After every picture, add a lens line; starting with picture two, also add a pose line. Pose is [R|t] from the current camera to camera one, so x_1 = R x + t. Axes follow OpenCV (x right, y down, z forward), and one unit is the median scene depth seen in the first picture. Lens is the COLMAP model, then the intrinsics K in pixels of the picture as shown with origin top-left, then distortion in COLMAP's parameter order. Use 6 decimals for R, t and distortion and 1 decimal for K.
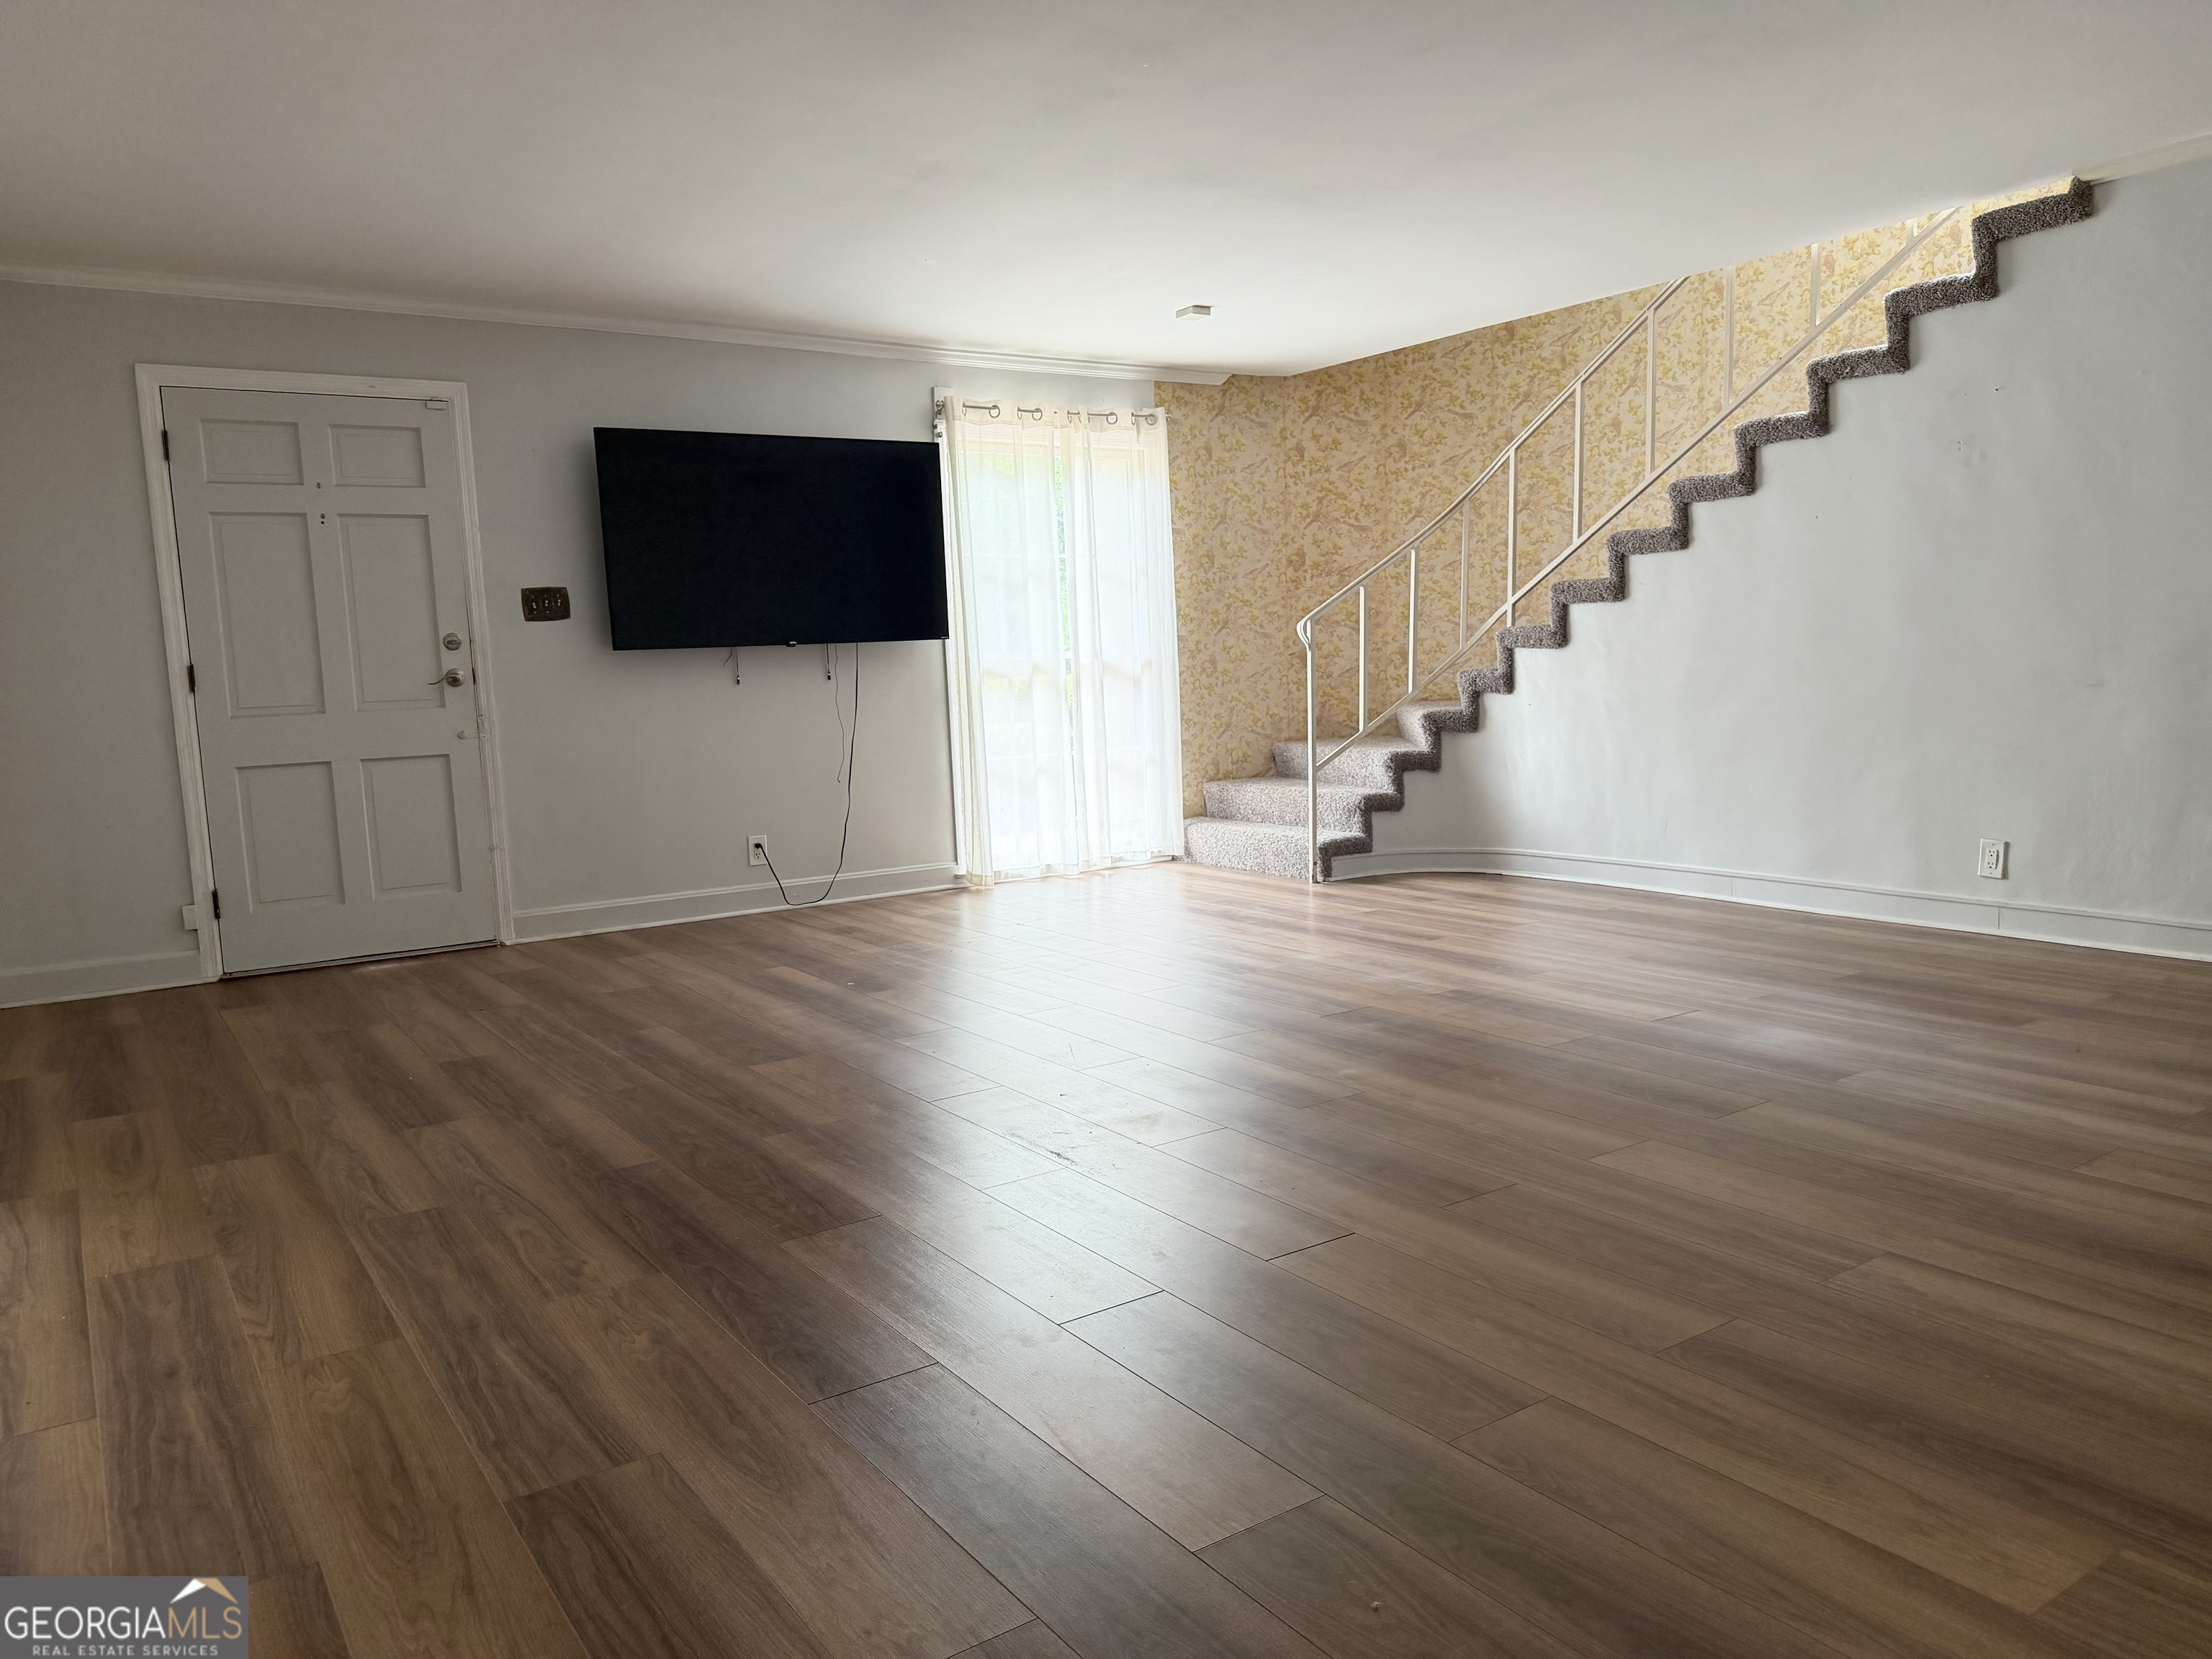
lens RADIAL K [[1548.7, 0, 1106.0], [0, 1548.7, 829.5], [0, 0, 1]] dist [0.080618, -0.107258]
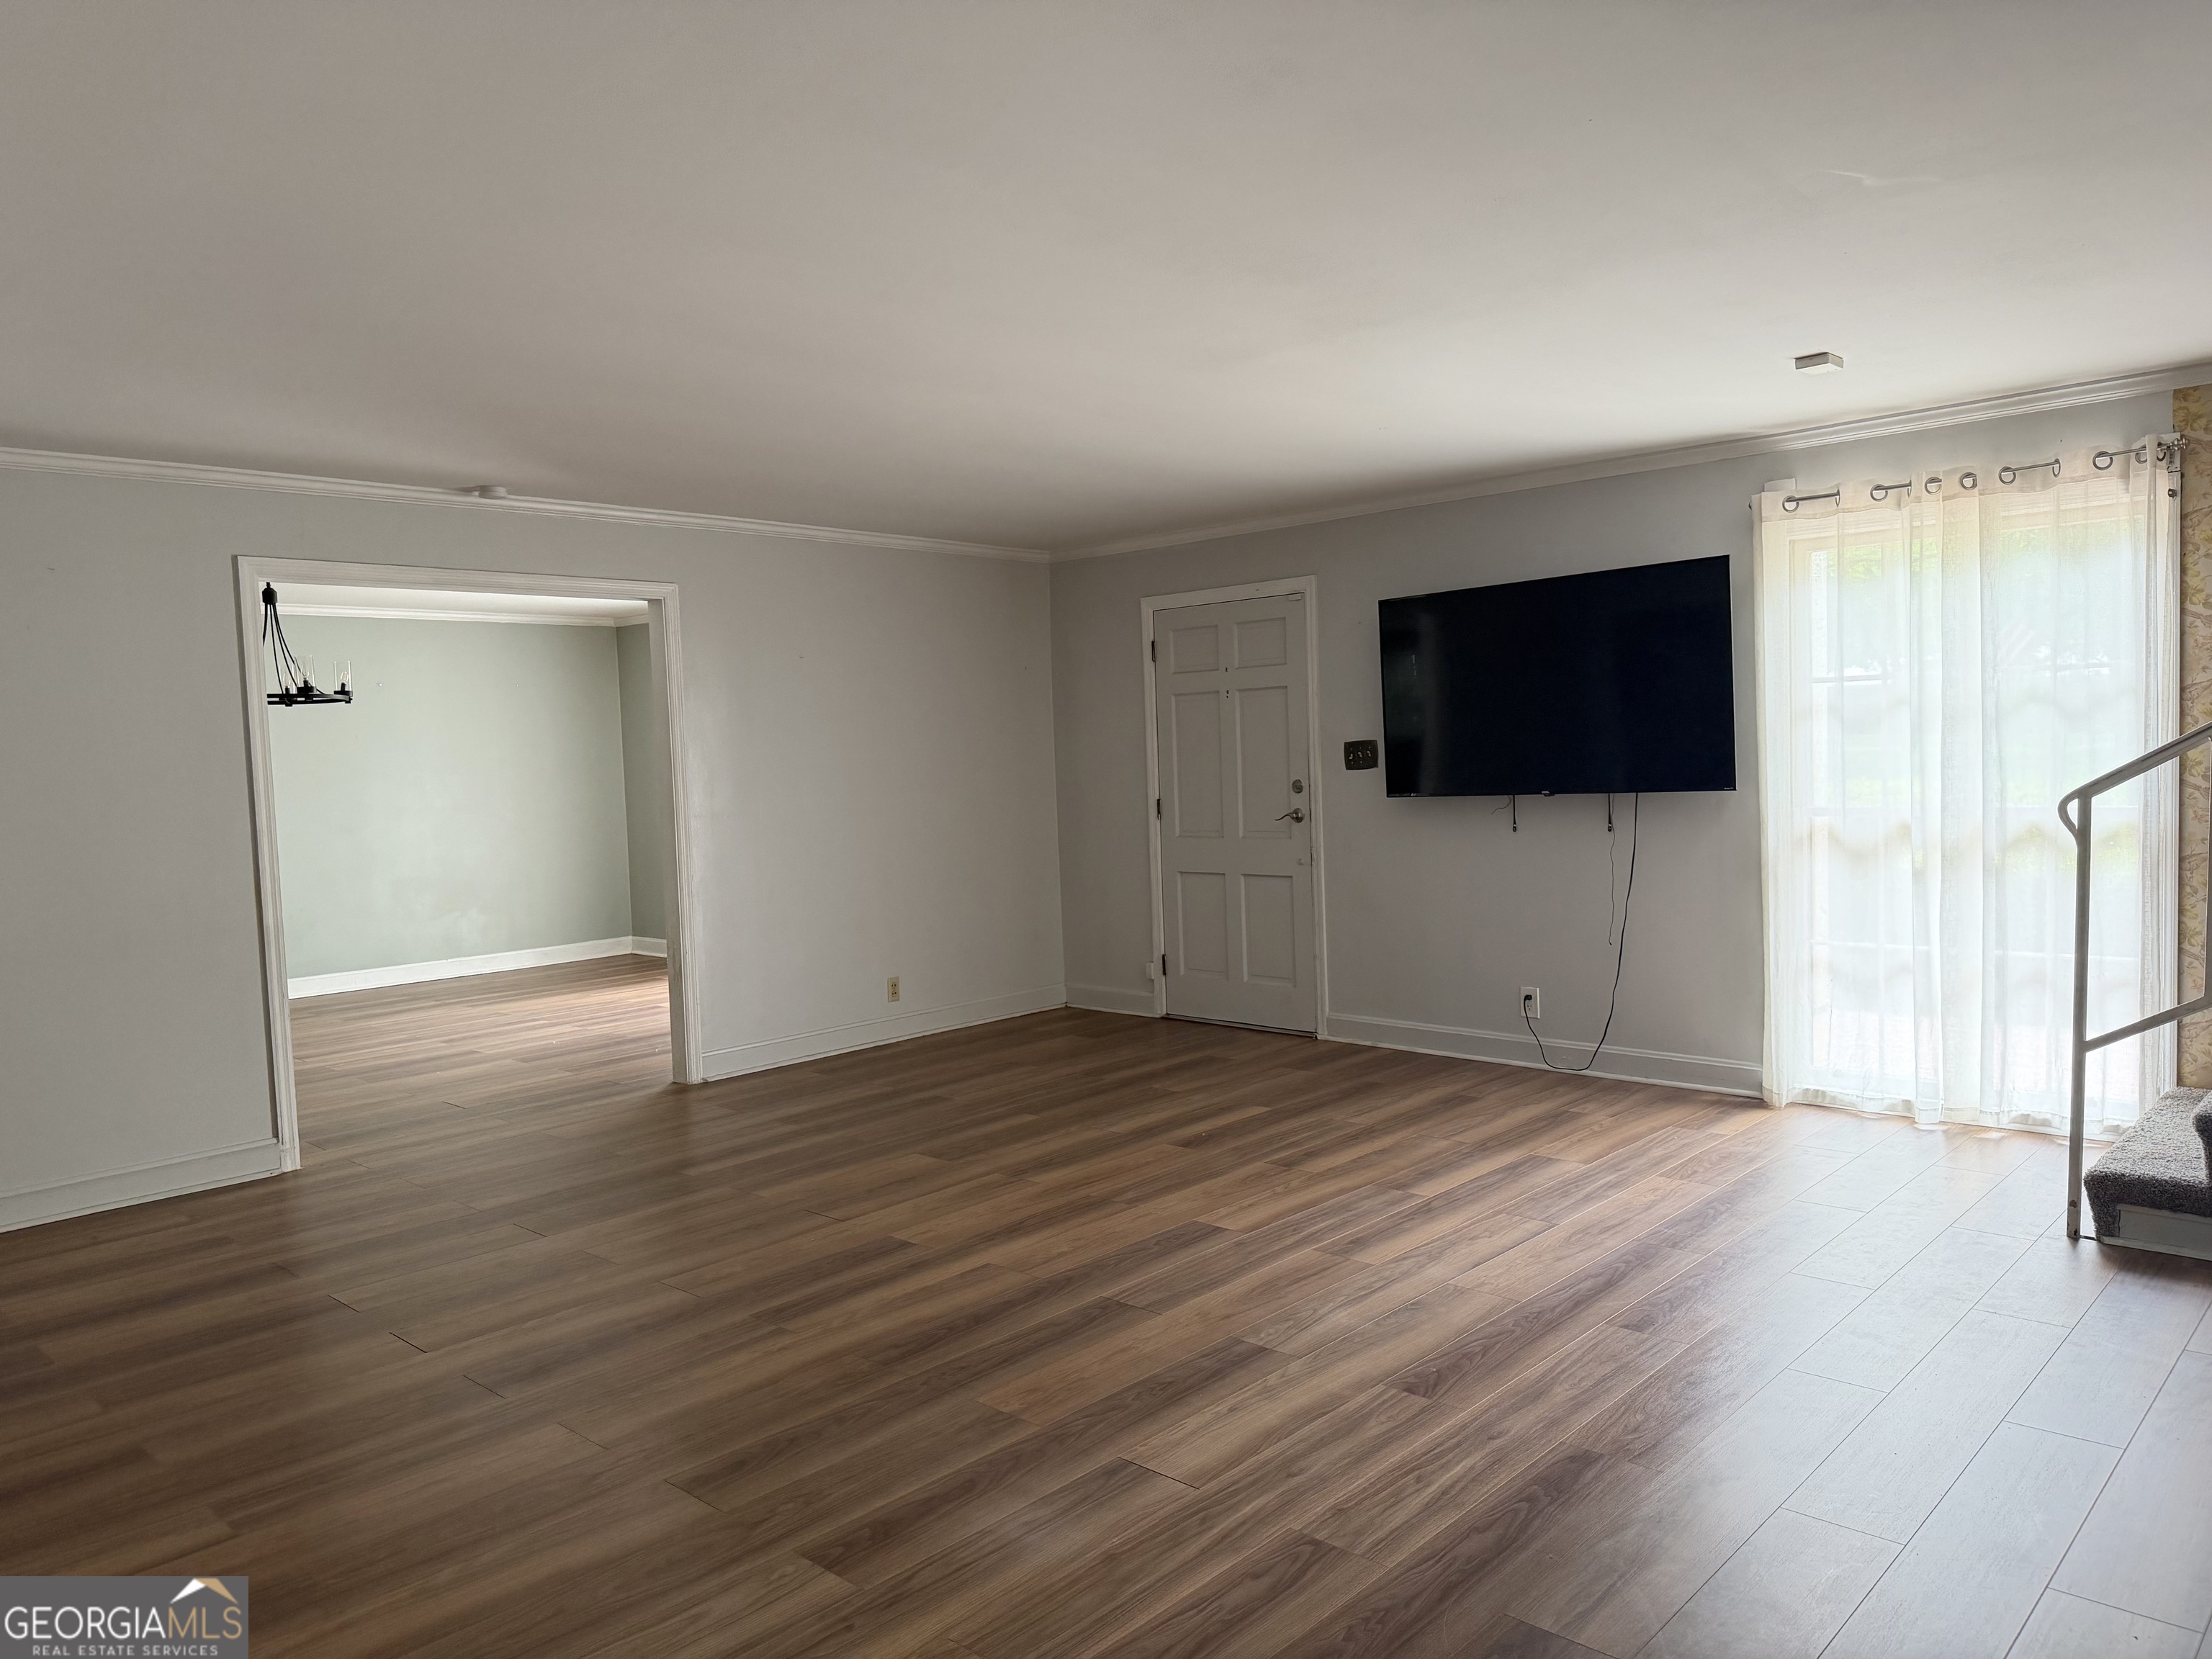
lens RADIAL K [[1548.7, 0, 1106.0], [0, 1548.7, 829.5], [0, 0, 1]] dist [0.080618, -0.107258]
pose [[0.214900, 0.081713, -0.973212, 0.726866], [-0.078630, 0.994706, 0.066155, -0.151790], [0.973466, 0.062307, 0.220187, 0.574868]]
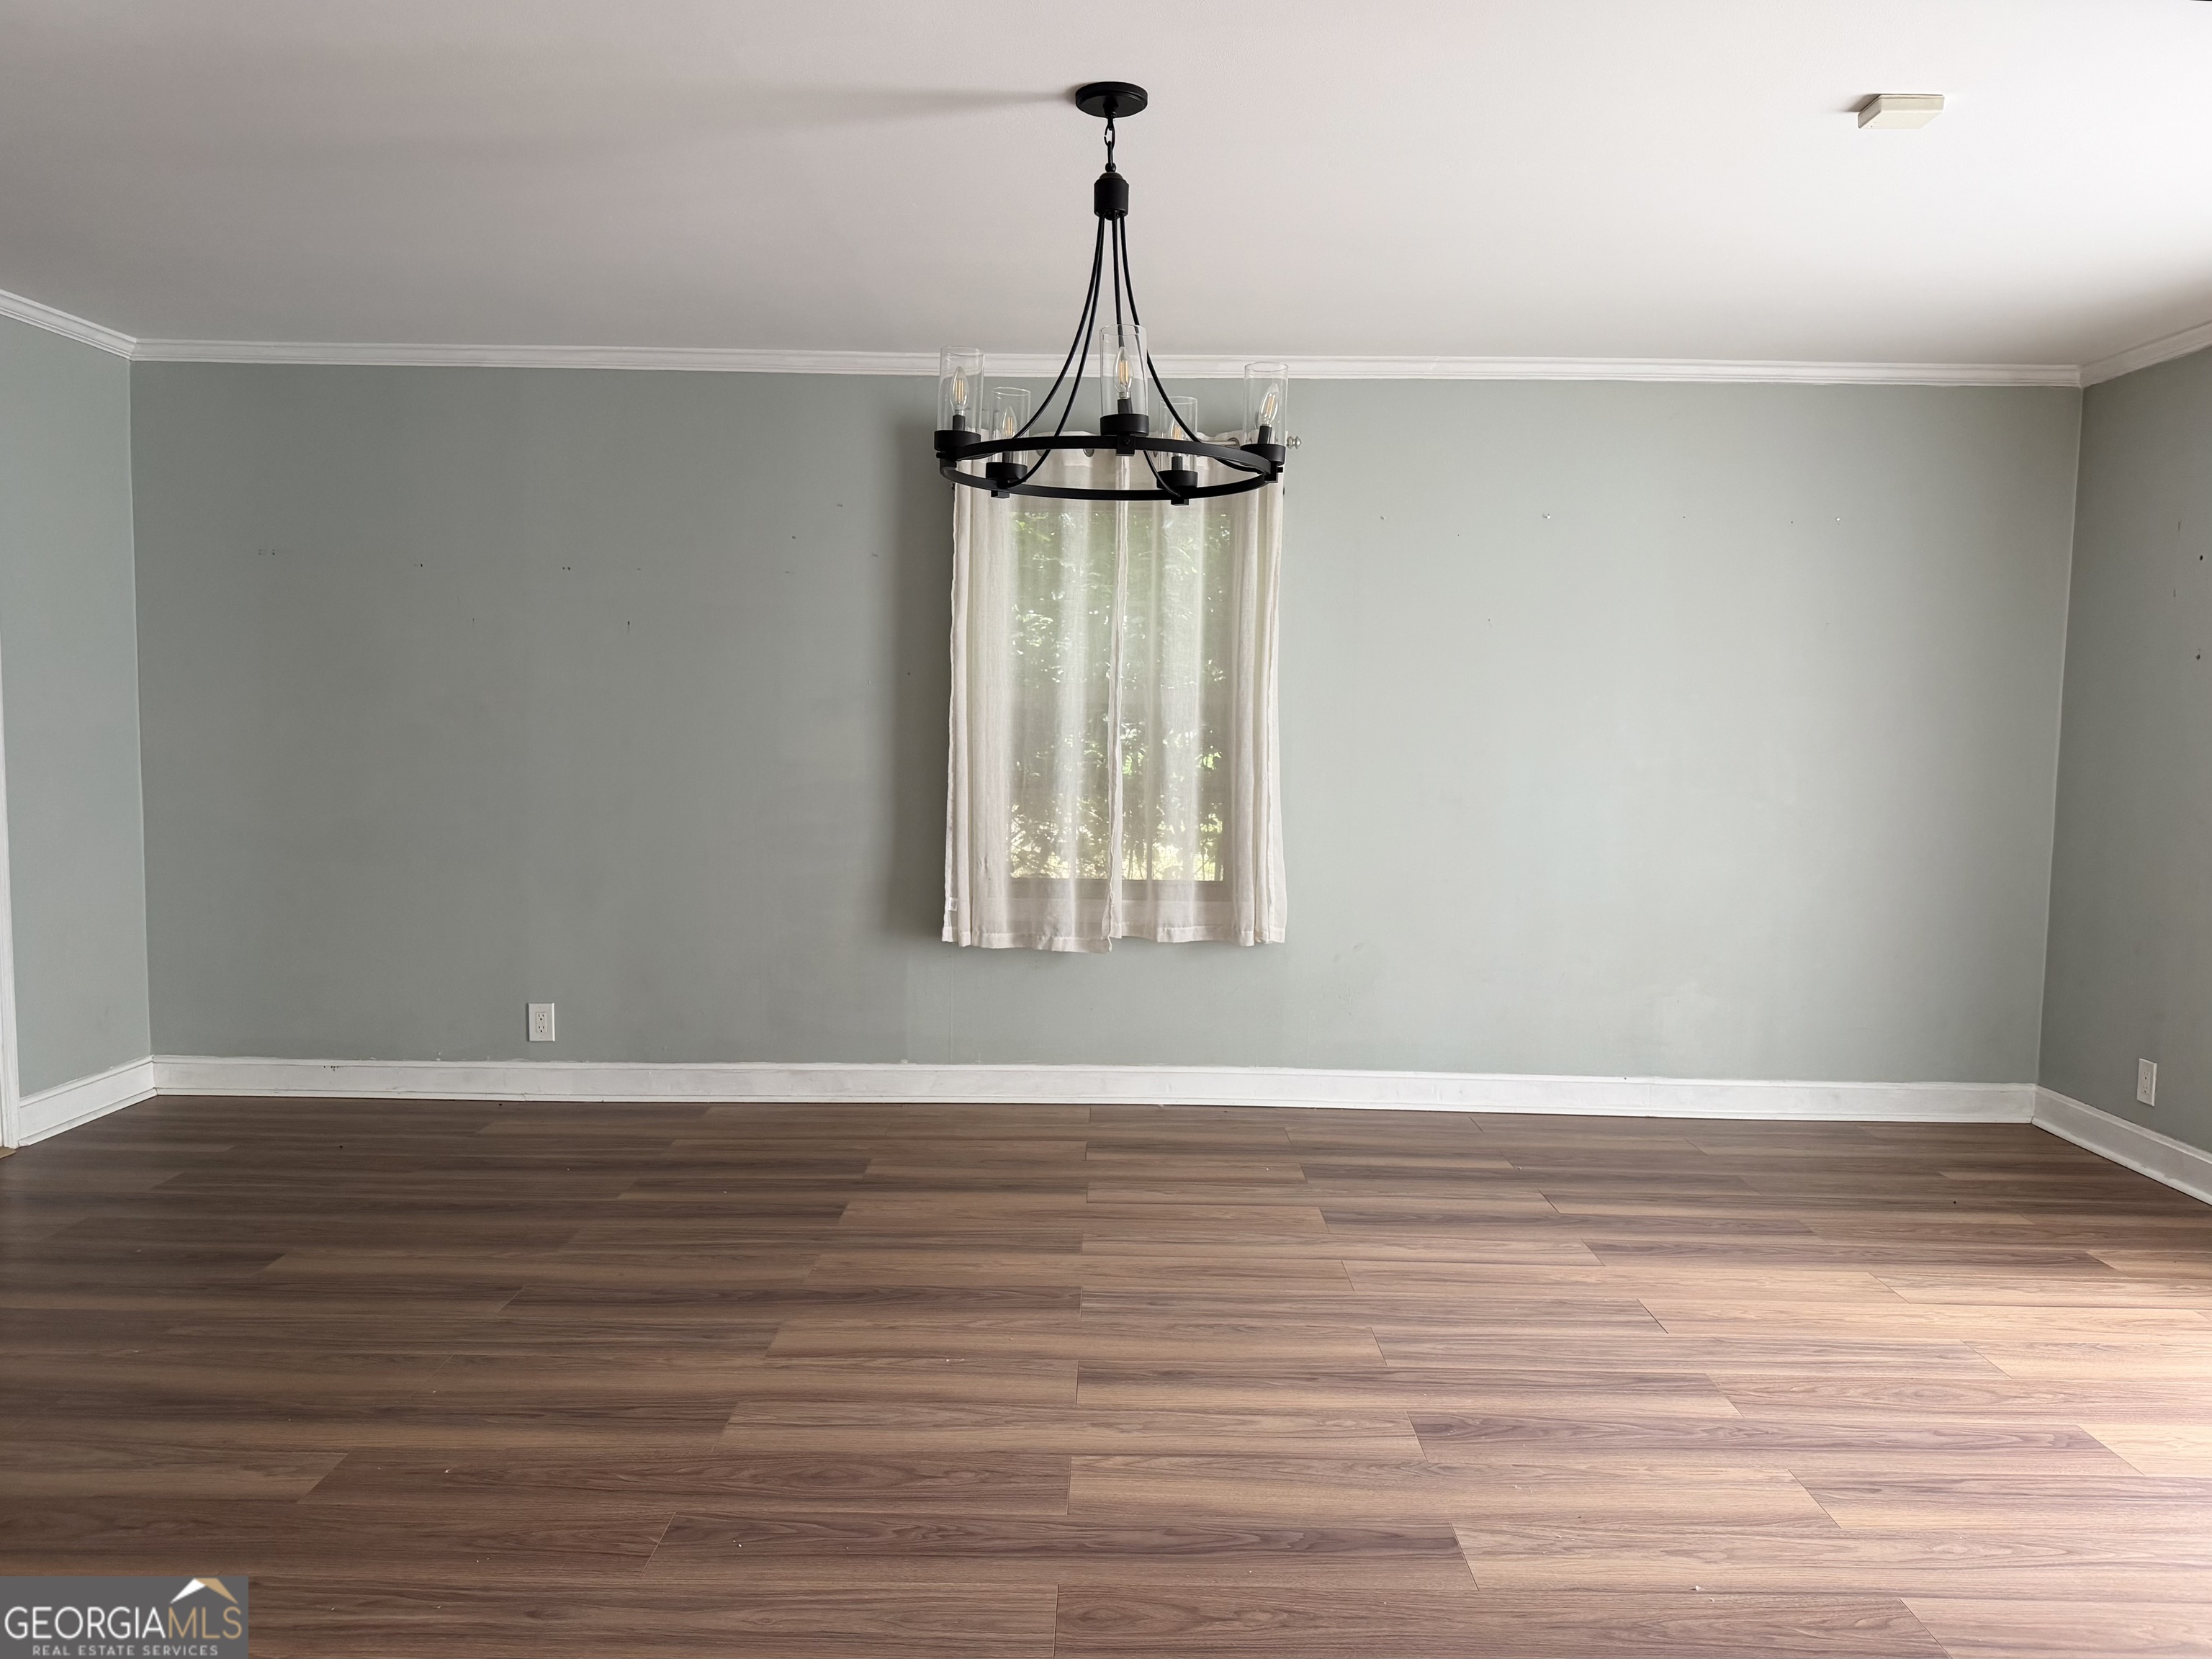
lens RADIAL K [[1638.4, 0, 1127.2], [0, 1638.4, 835.3], [0, 0, 1]] dist [0.122233, -0.177450]
pose [[-0.563091, 0.087386, -0.821762, -0.208593], [-0.092955, 0.981385, 0.168056, -0.095174], [0.821150, 0.171017, -0.544486, 0.505813]]
